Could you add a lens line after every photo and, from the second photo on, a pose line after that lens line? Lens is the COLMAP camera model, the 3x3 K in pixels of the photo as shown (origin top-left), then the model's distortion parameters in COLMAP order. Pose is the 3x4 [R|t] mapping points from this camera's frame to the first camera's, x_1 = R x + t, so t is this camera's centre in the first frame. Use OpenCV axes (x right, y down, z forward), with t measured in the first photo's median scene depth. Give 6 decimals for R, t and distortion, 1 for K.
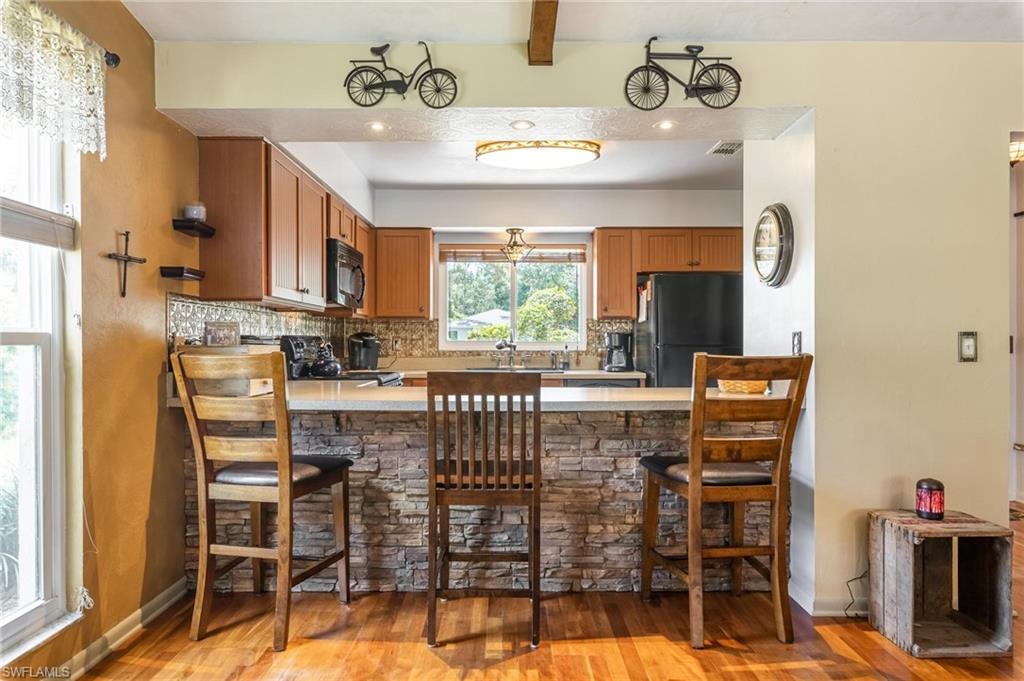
lens RADIAL K [[665.6, 0, 508.1], [0, 665.6, 349.2], [0, 0, 1]] dist [0.003561, 0.001151]
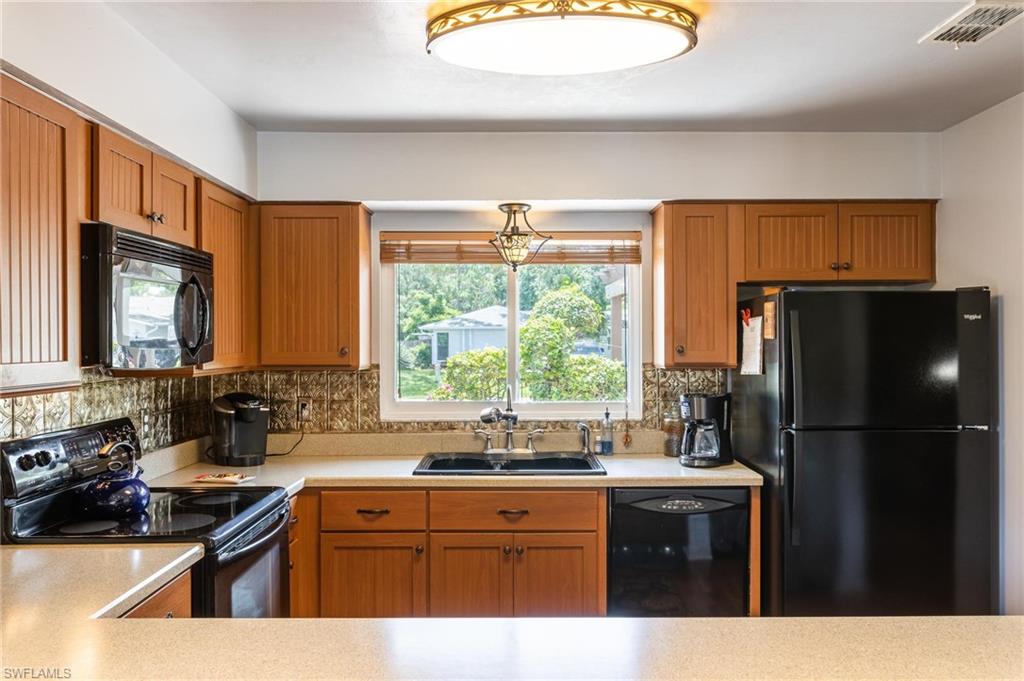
lens RADIAL K [[759.2, 0, 514.7], [0, 759.2, 341.4], [0, 0, 1]] dist [0.007445, -0.001602]
pose [[0.999984, -0.003361, 0.004638, 0.007154], [0.003388, 0.999978, -0.005758, -0.064020], [-0.004618, 0.005773, 0.999973, 0.375746]]
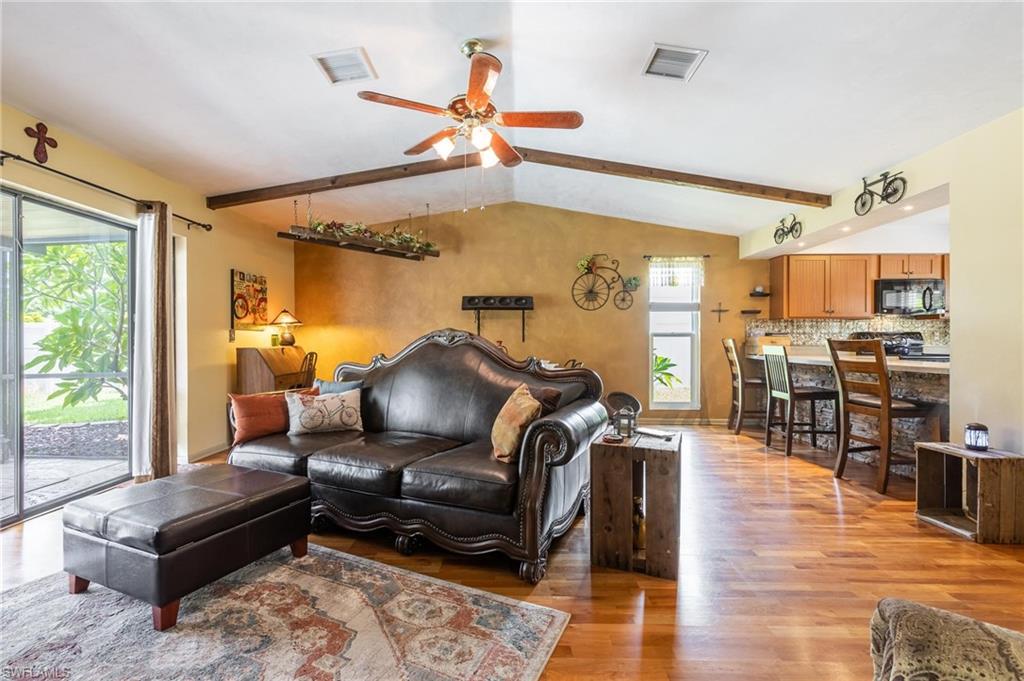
lens RADIAL K [[440.2, 0, 509.5], [0, 440.2, 341.1], [0, 0, 1]] dist [0.000080, 0.000011]
pose [[-0.012039, 0.001580, -0.999926, 1.114879], [-0.008944, 0.999959, 0.001687, 0.014459], [0.999888, 0.008963, -0.012024, -0.017781]]
